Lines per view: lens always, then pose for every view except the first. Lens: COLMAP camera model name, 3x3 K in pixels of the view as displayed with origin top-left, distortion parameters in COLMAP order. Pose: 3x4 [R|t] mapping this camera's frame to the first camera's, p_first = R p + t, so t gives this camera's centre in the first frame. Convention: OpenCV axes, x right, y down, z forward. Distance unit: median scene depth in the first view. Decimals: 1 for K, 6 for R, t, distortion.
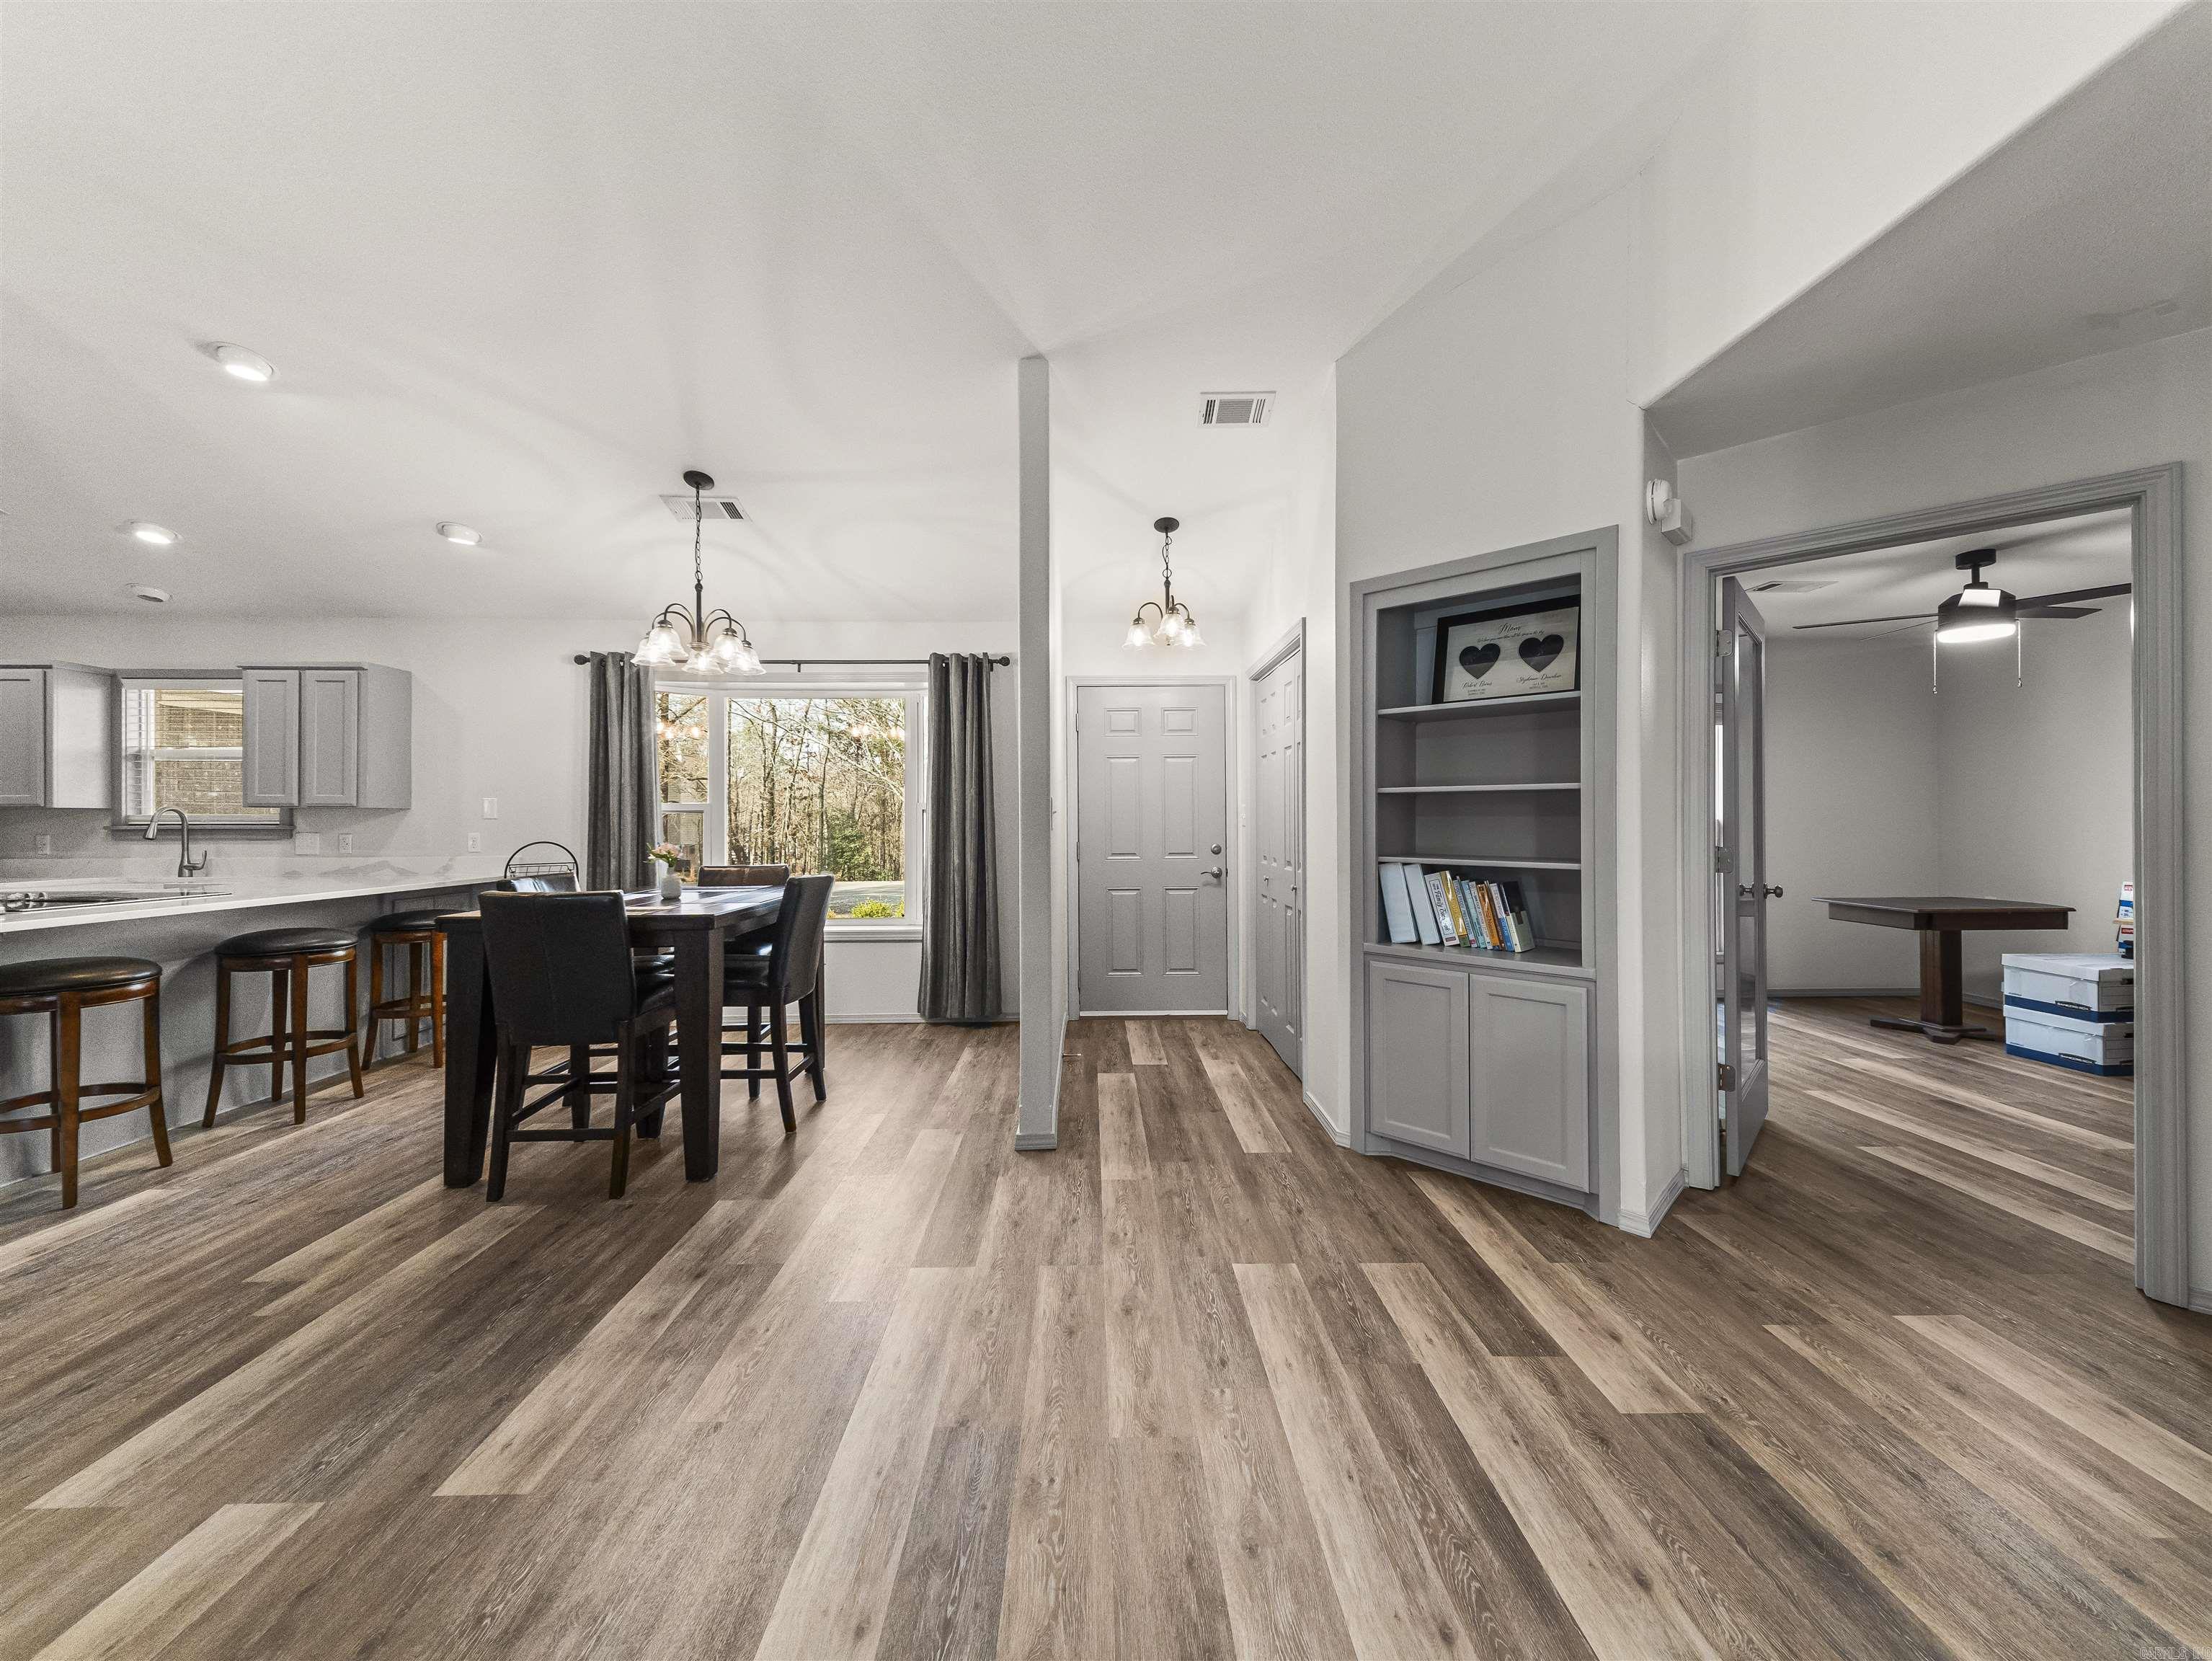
lens RADIAL K [[854.1, 0, 1107.5], [0, 854.1, 819.7], [0, 0, 1]] dist [0.033736, -0.012064]
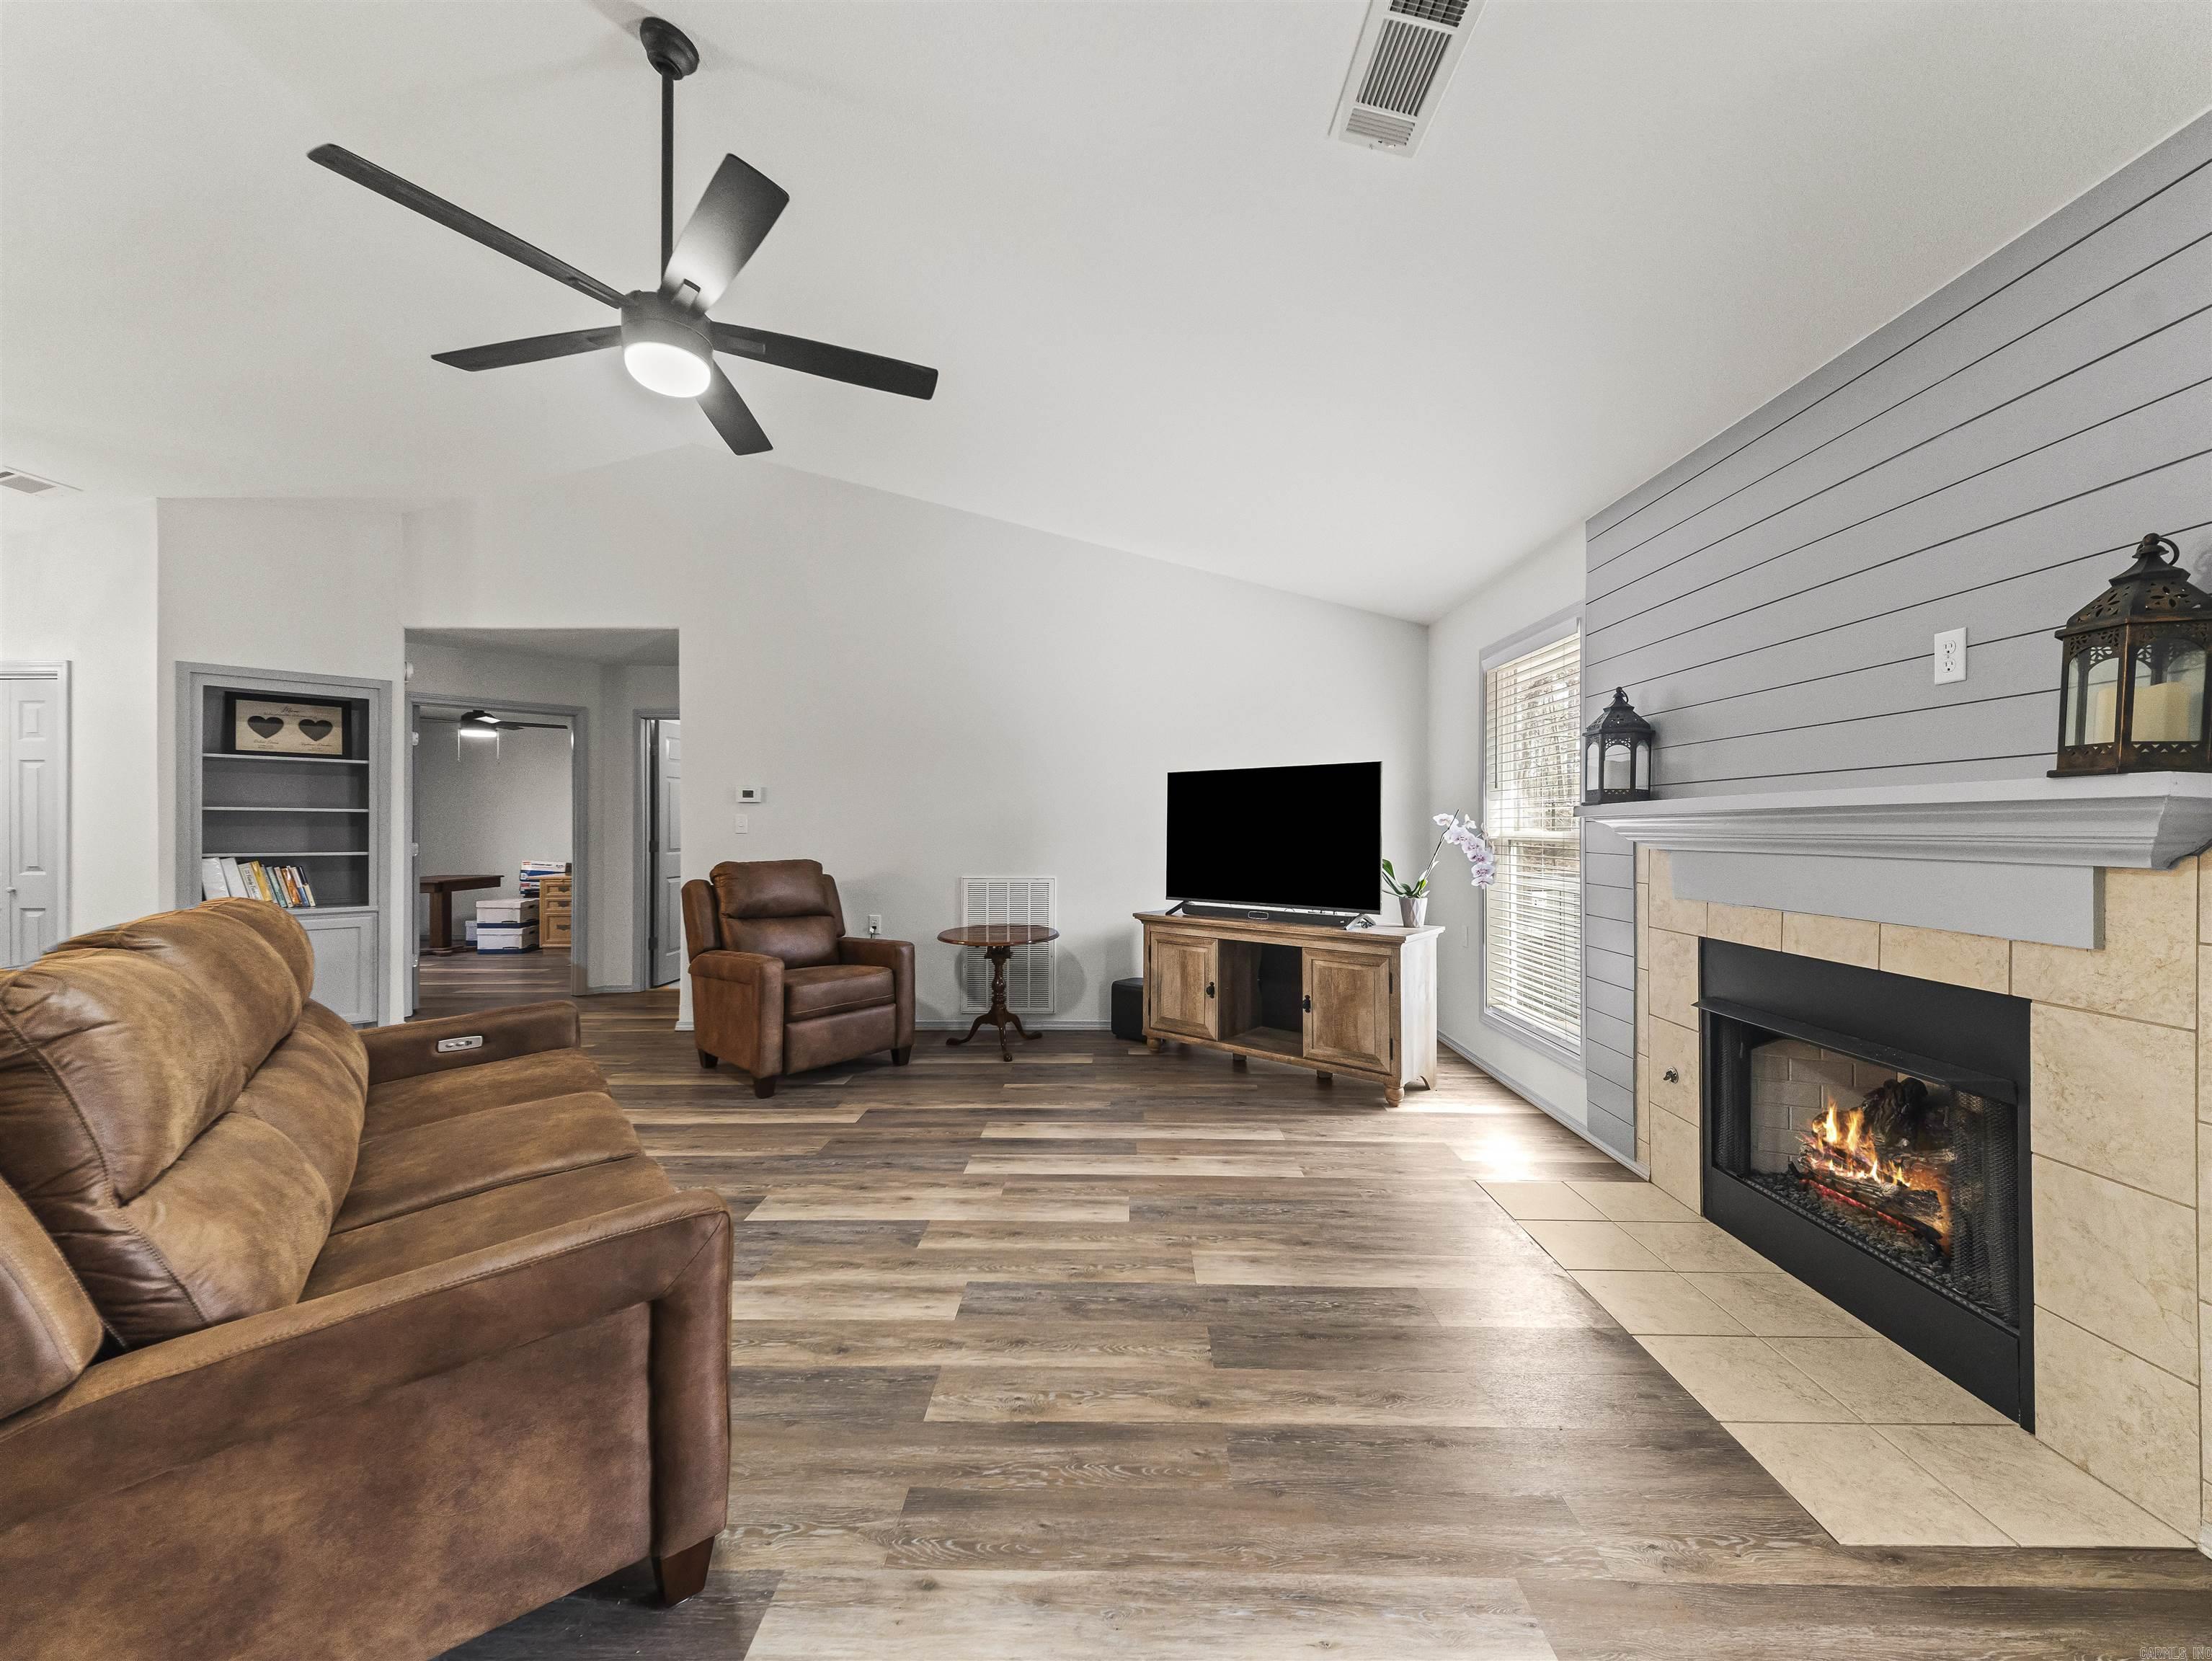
lens RADIAL K [[843.5, 0, 1109.5], [0, 843.5, 831.6], [0, 0, 1]] dist [0.031620, -0.009939]
pose [[0.031964, -0.001909, 0.999487, -0.913681], [-0.001538, 0.999997, 0.001959, 0.000112], [-0.999488, -0.001600, 0.031961, -0.491628]]
